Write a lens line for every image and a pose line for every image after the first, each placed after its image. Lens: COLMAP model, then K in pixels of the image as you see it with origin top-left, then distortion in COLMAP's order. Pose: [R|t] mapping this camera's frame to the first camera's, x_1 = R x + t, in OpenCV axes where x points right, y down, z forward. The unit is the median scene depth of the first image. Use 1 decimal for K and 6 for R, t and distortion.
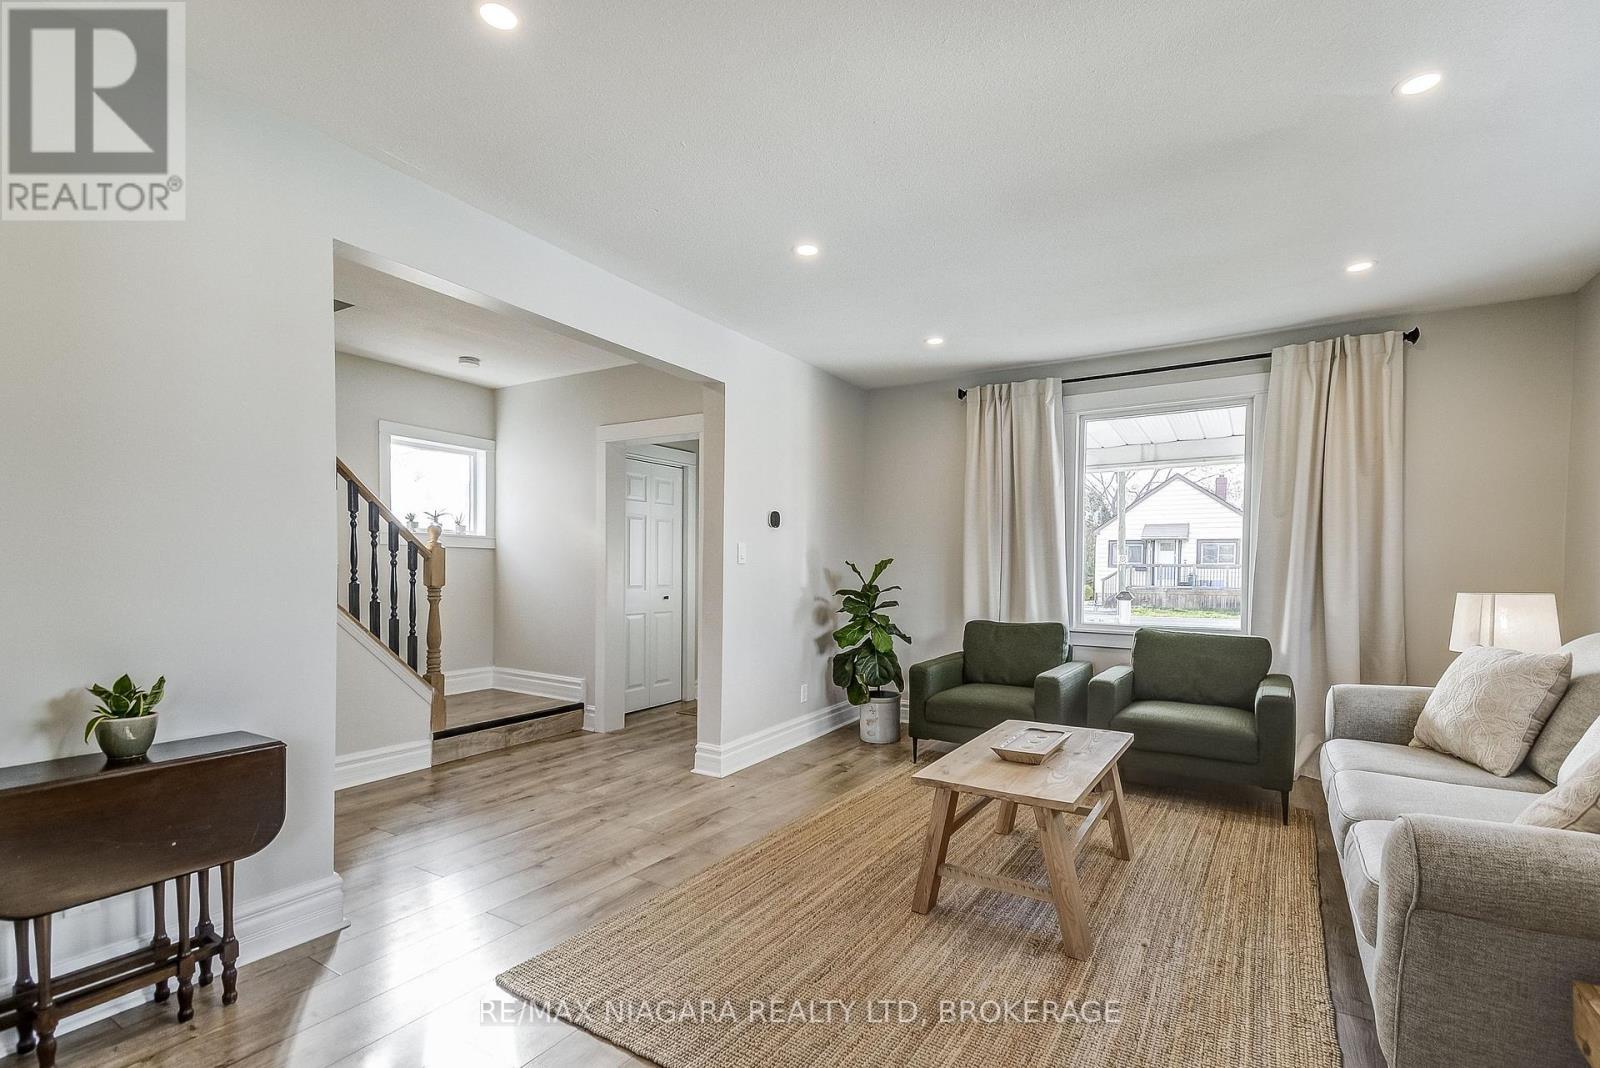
lens RADIAL K [[709.6, 0, 822.9], [0, 709.6, 579.5], [0, 0, 1]] dist [0.031785, -0.007985]
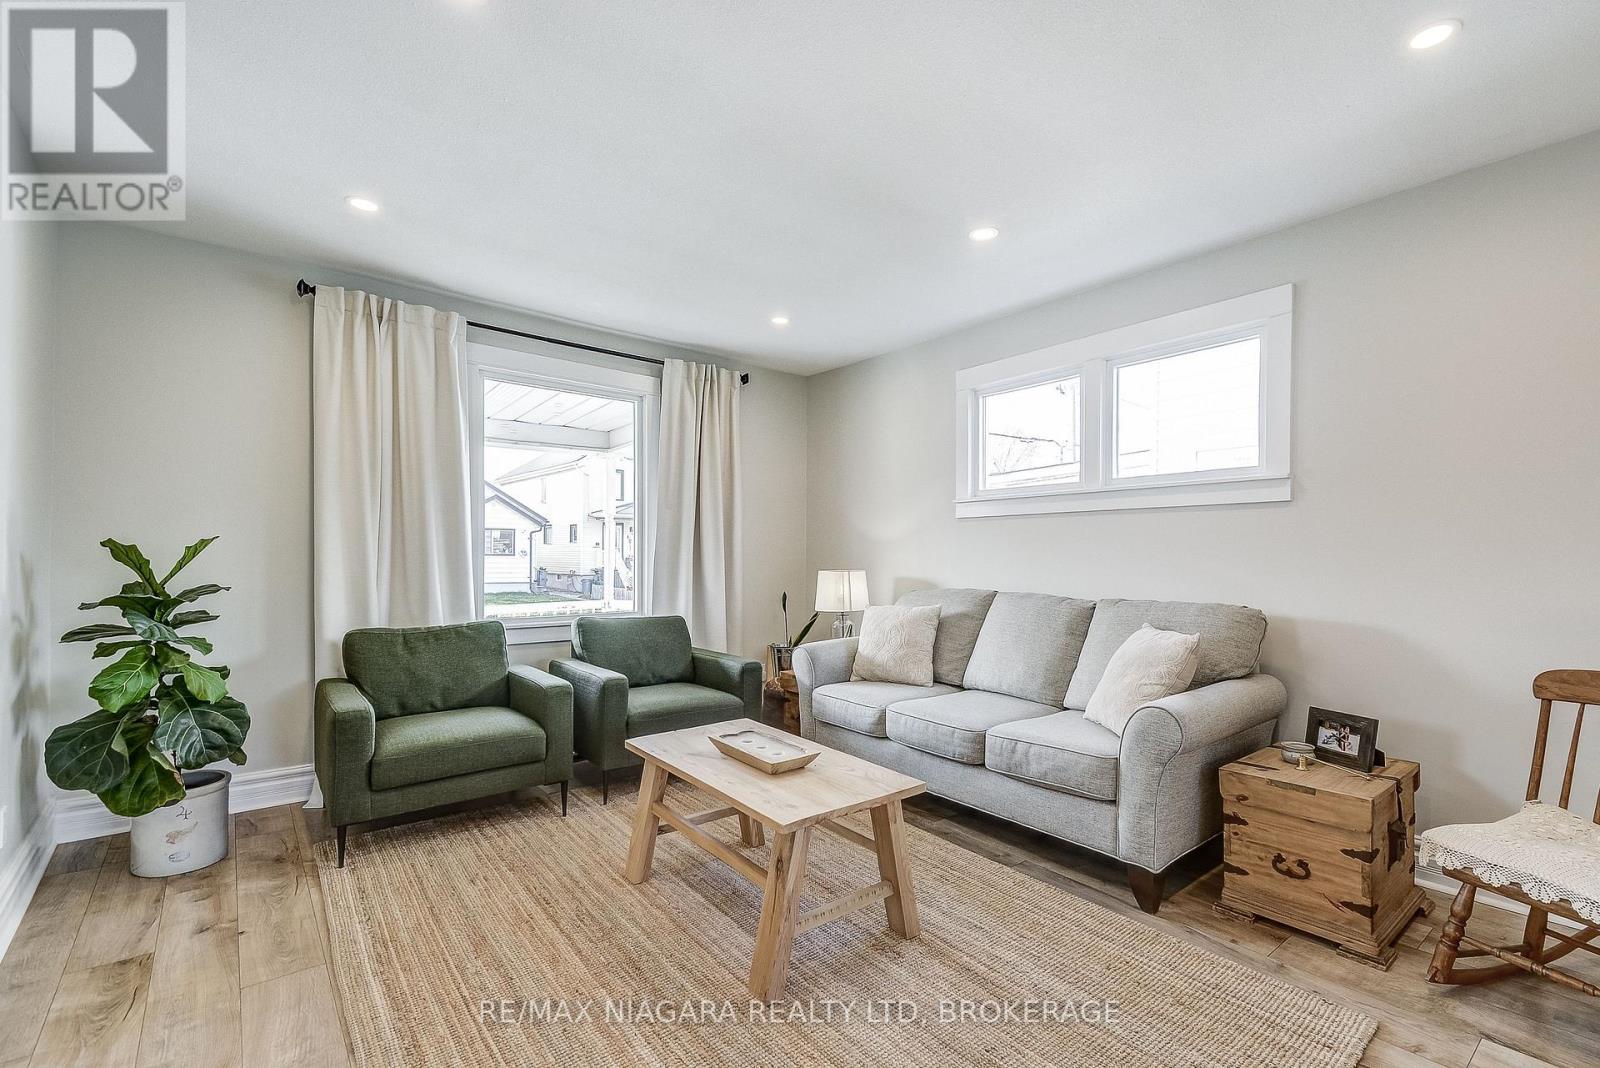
lens RADIAL K [[709.6, 0, 820.7], [0, 709.6, 558.1], [0, 0, 1]] dist [0.031785, -0.007985]
pose [[0.328903, -0.006283, 0.944343, -0.328943], [0.013075, 0.999912, 0.002098, -0.007943], [-0.944273, 0.011657, 0.328956, 0.392447]]
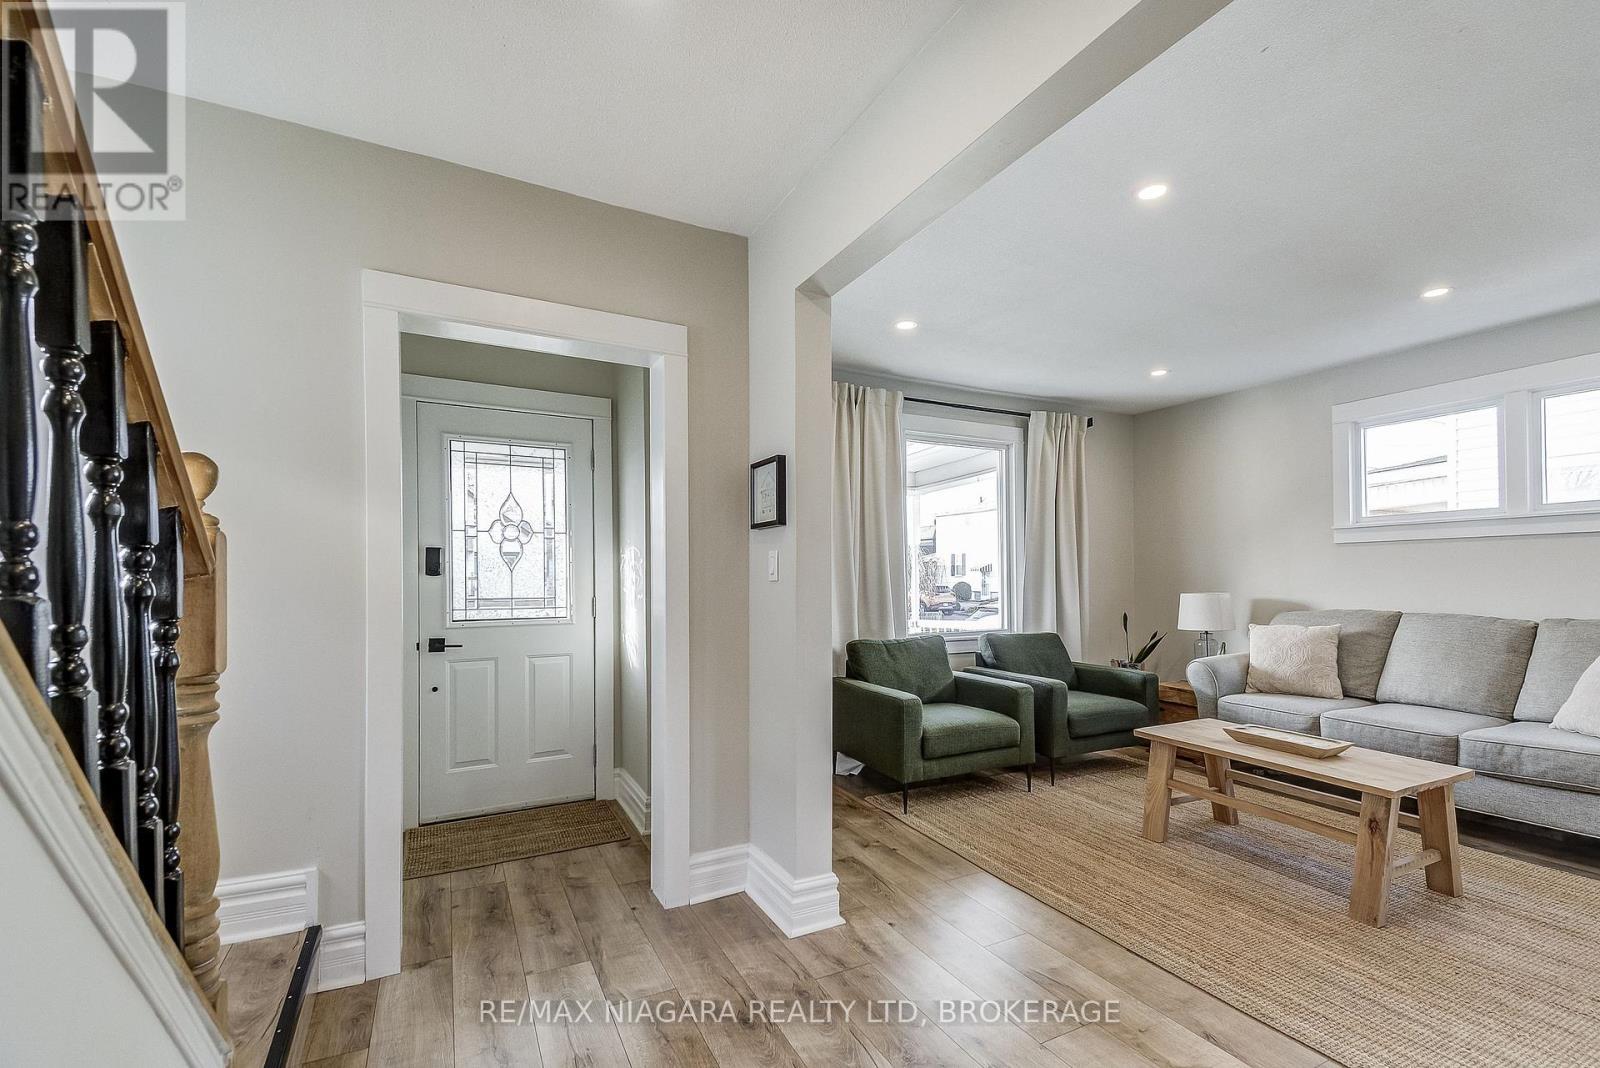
lens RADIAL K [[709.6, 0, 807.4], [0, 709.6, 579.4], [0, 0, 1]] dist [0.031785, -0.007985]
pose [[0.520721, -0.012764, 0.853631, -0.657314], [0.024972, 0.999688, -0.000285, -0.024743], [-0.853361, 0.021465, 0.520878, 0.651027]]
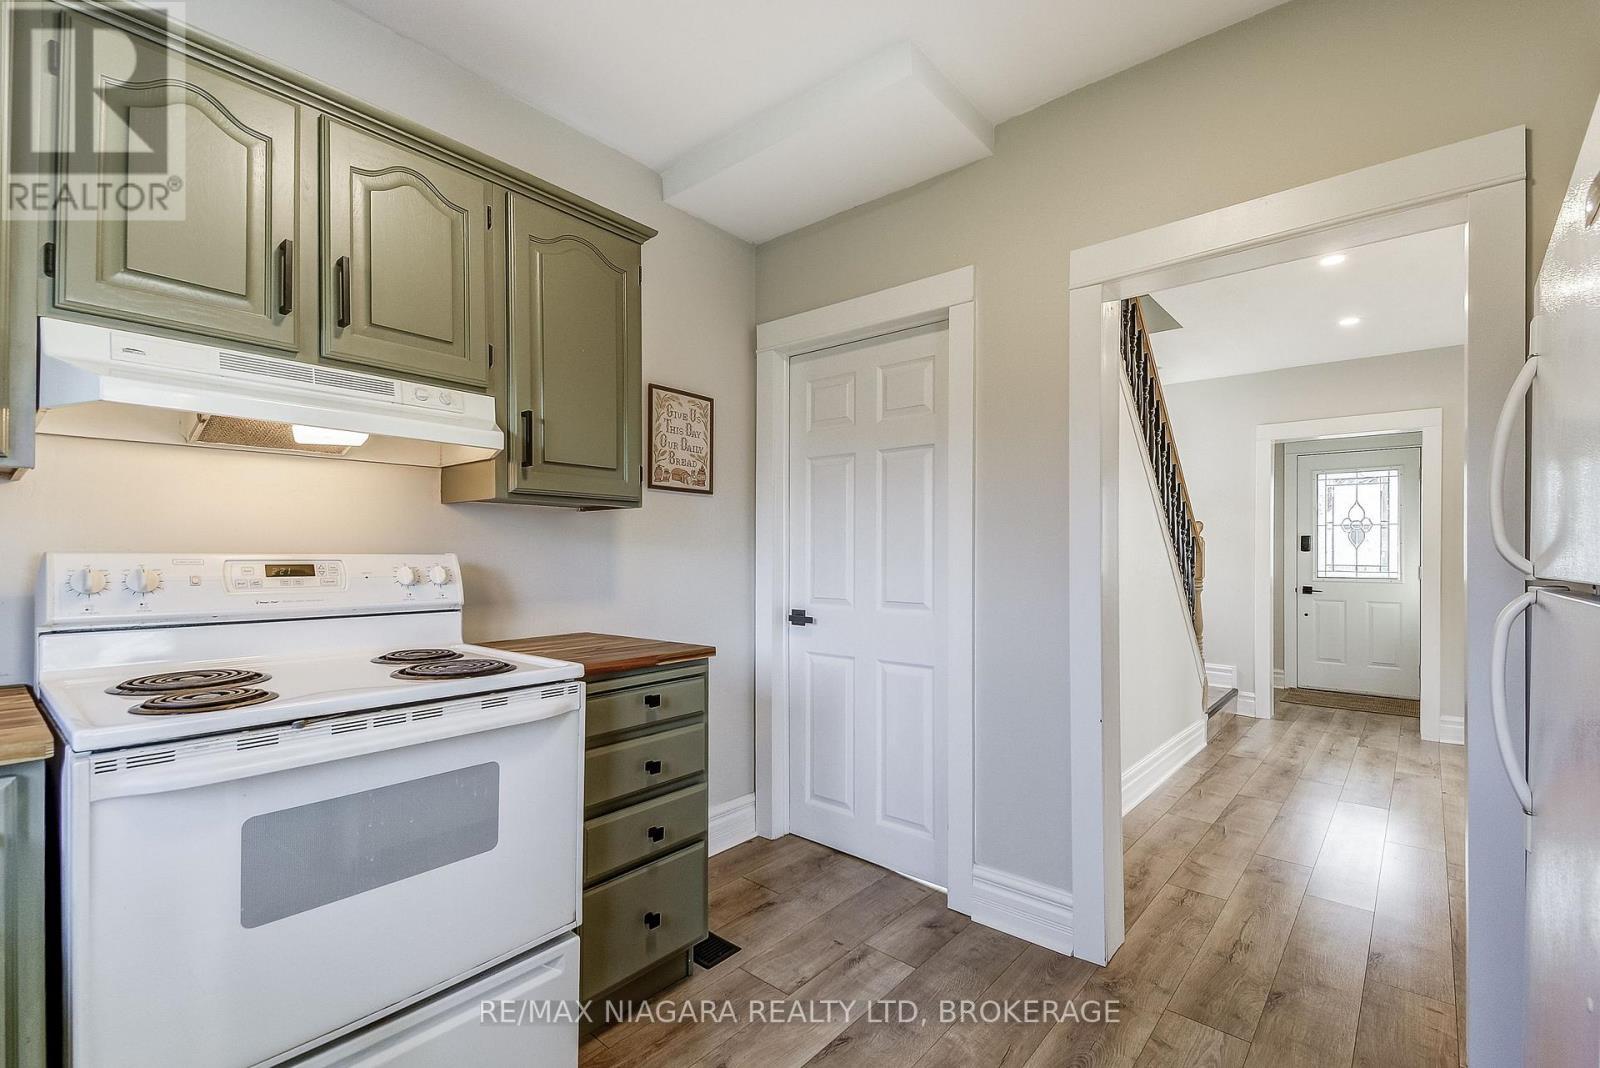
lens RADIAL K [[709.6, 0, 850.5], [0, 709.6, 550.1], [0, 0, 1]] dist [0.031785, -0.007985]
pose [[0.992546, -0.005666, -0.121735, -0.926165], [0.003238, 0.999792, -0.020132, -0.016093], [0.121823, 0.019588, 0.992358, -0.121425]]
